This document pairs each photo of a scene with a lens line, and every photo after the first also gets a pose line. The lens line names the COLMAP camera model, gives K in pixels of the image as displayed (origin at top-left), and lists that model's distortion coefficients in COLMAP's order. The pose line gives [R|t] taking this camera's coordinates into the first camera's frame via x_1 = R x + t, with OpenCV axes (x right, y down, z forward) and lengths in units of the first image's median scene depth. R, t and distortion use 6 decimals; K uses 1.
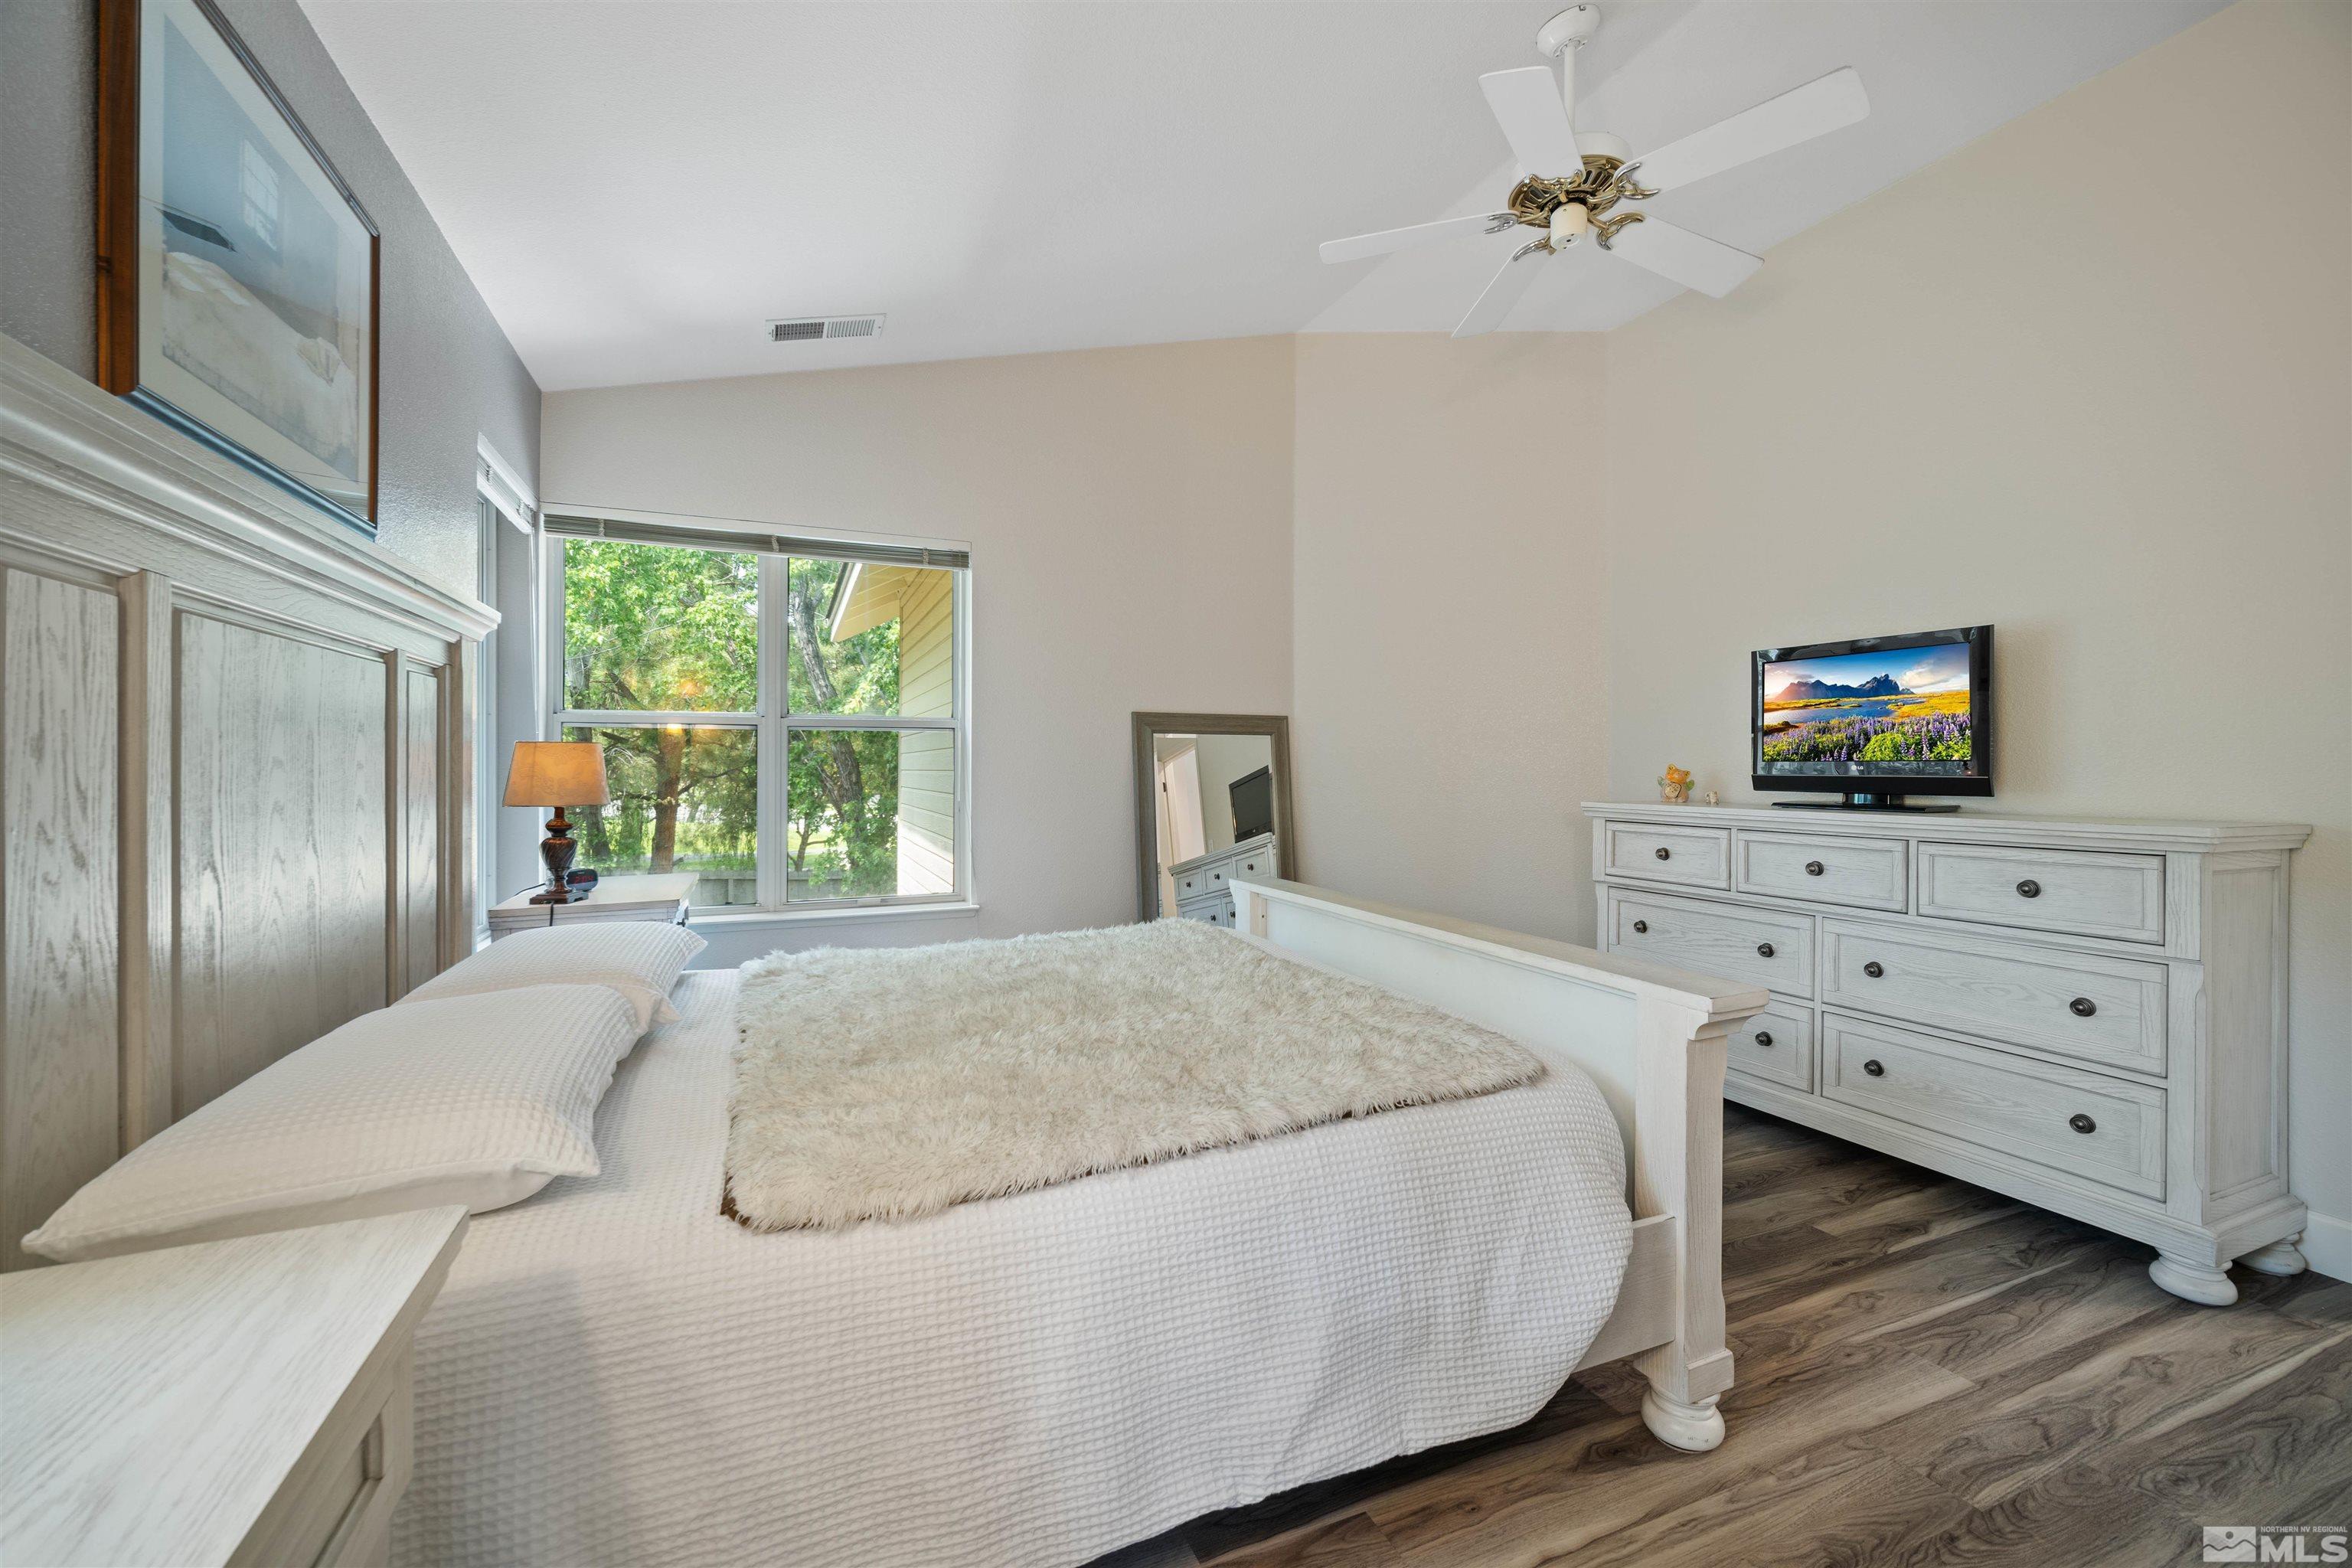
lens RADIAL K [[952.7, 0, 1162.6], [0, 952.7, 764.7], [0, 0, 1]] dist [-0.000766, 0.000428]
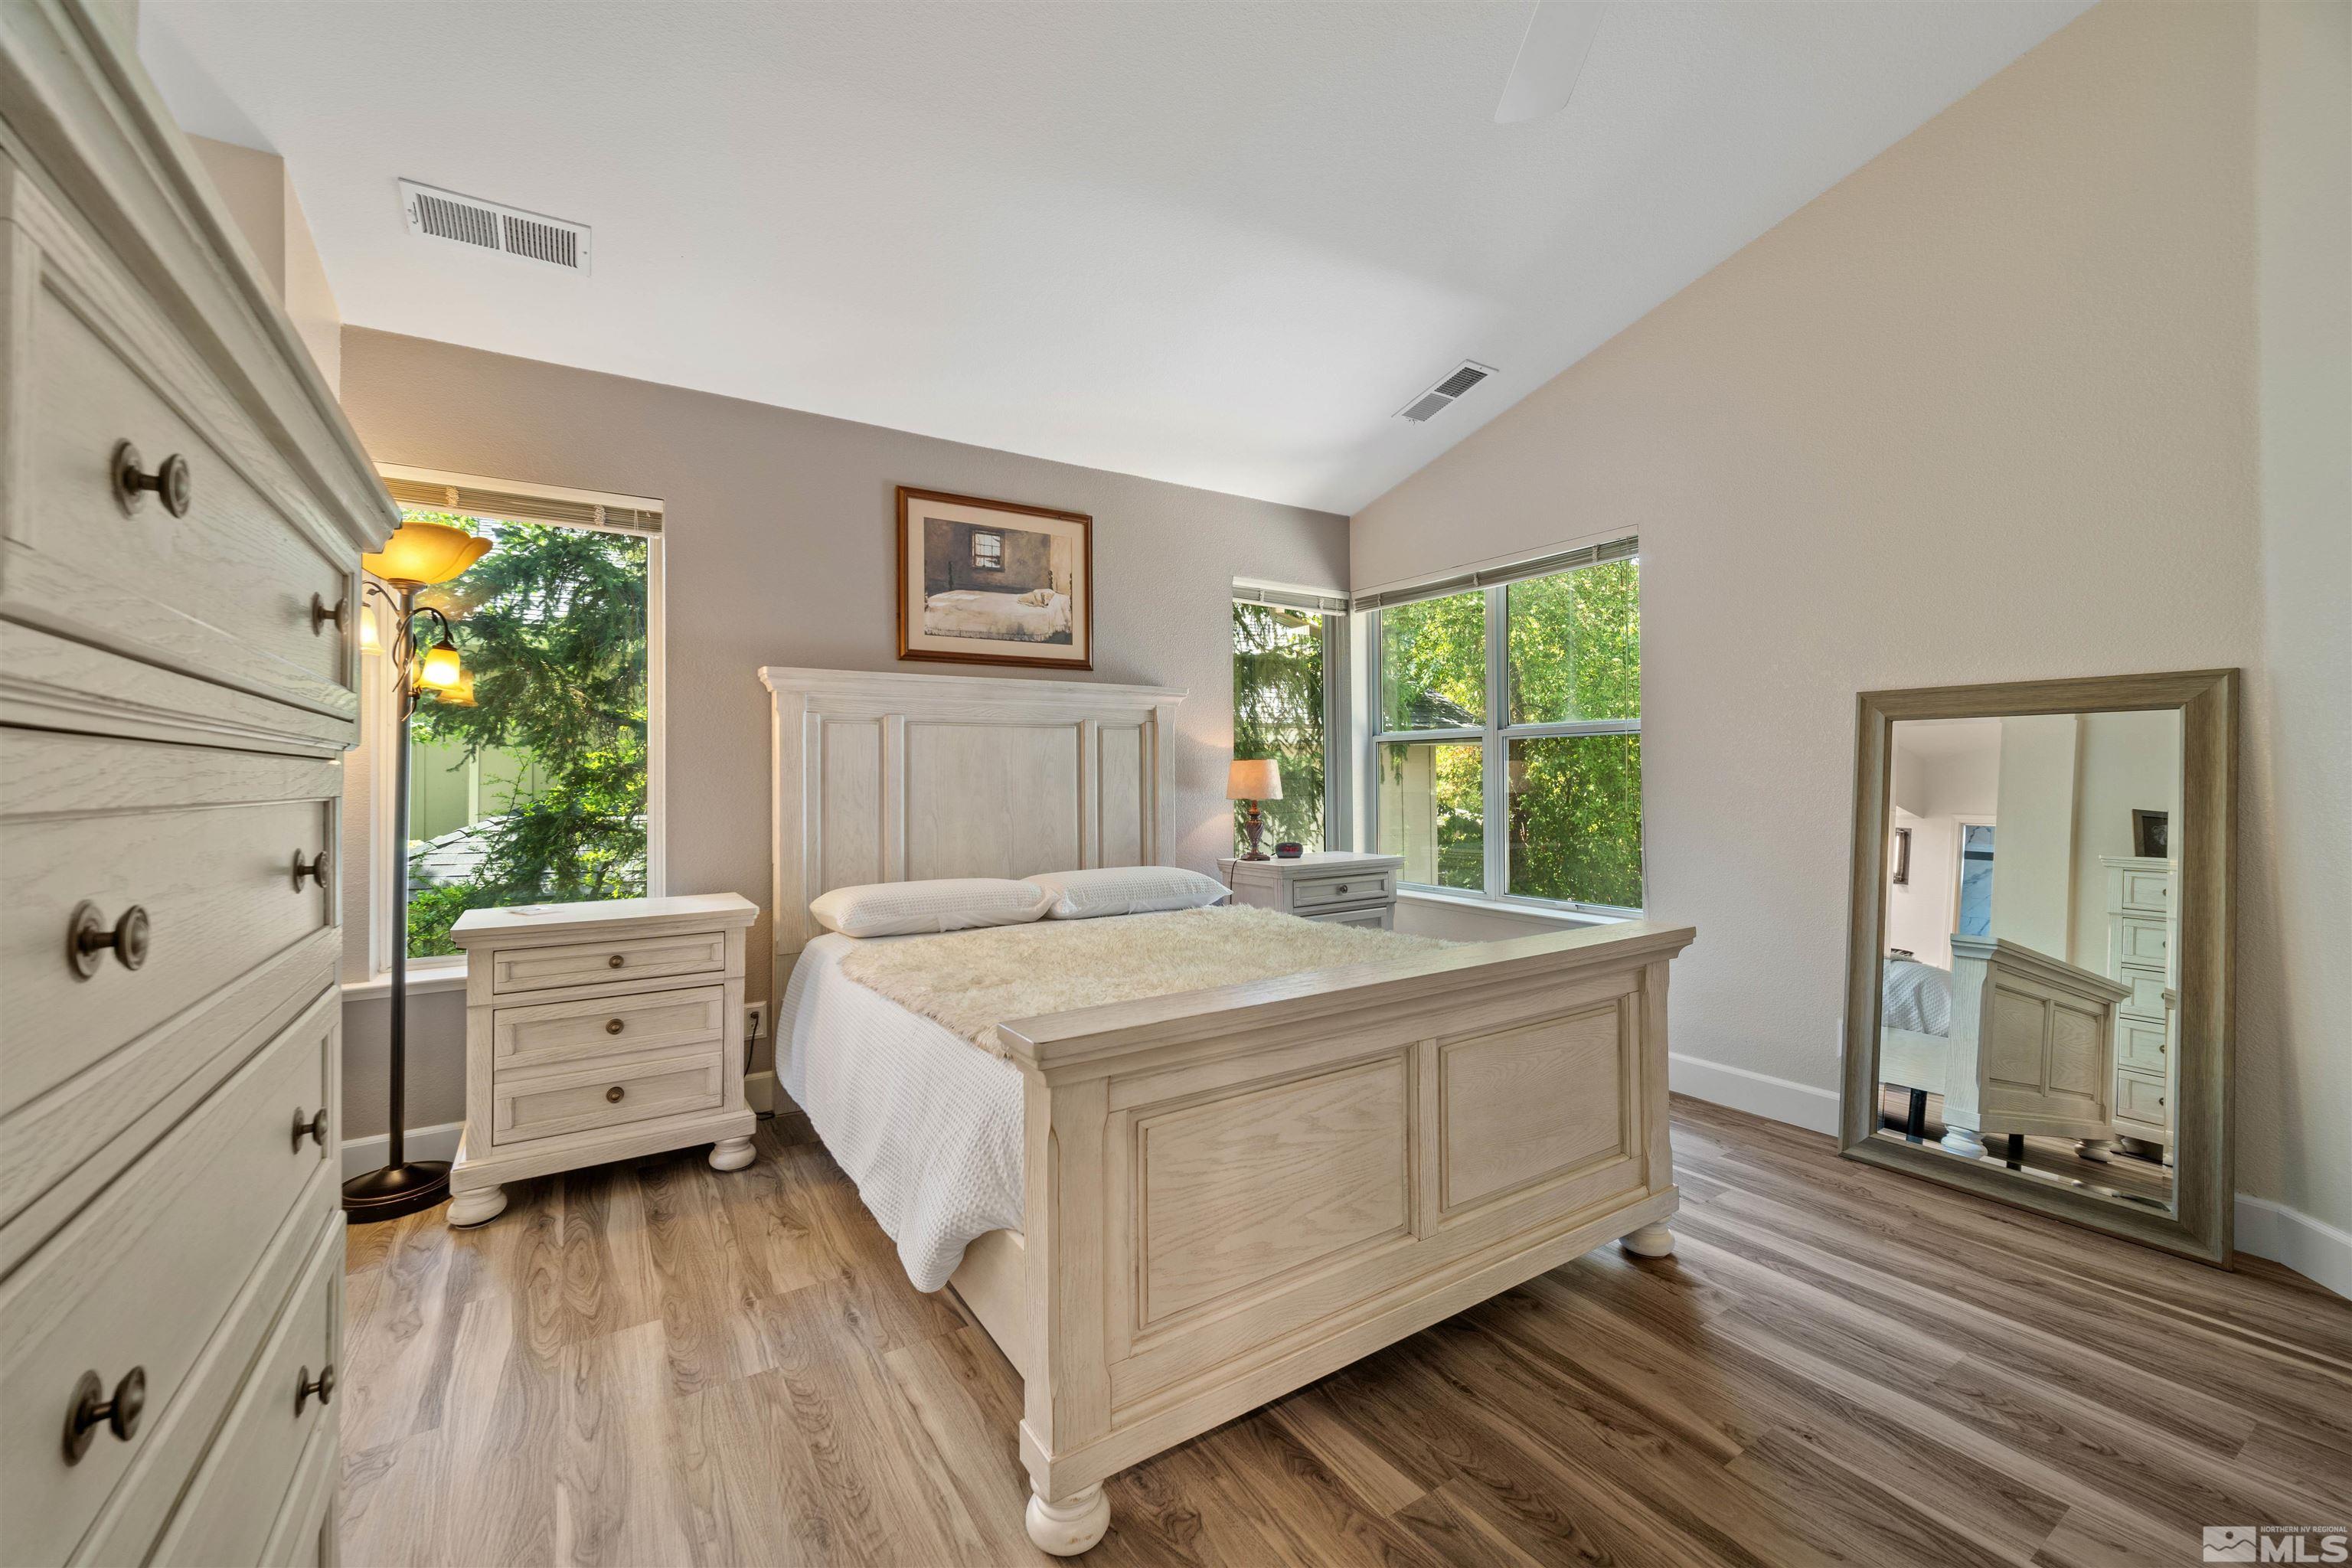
lens RADIAL K [[952.7, 0, 1177.4], [0, 952.7, 783.5], [0, 0, 1]] dist [-0.000766, 0.000428]
pose [[0.172022, 0.007670, -0.985063, 0.718214], [0.013763, 0.999853, 0.010188, -0.002471], [0.984997, -0.015310, 0.171891, 0.479437]]
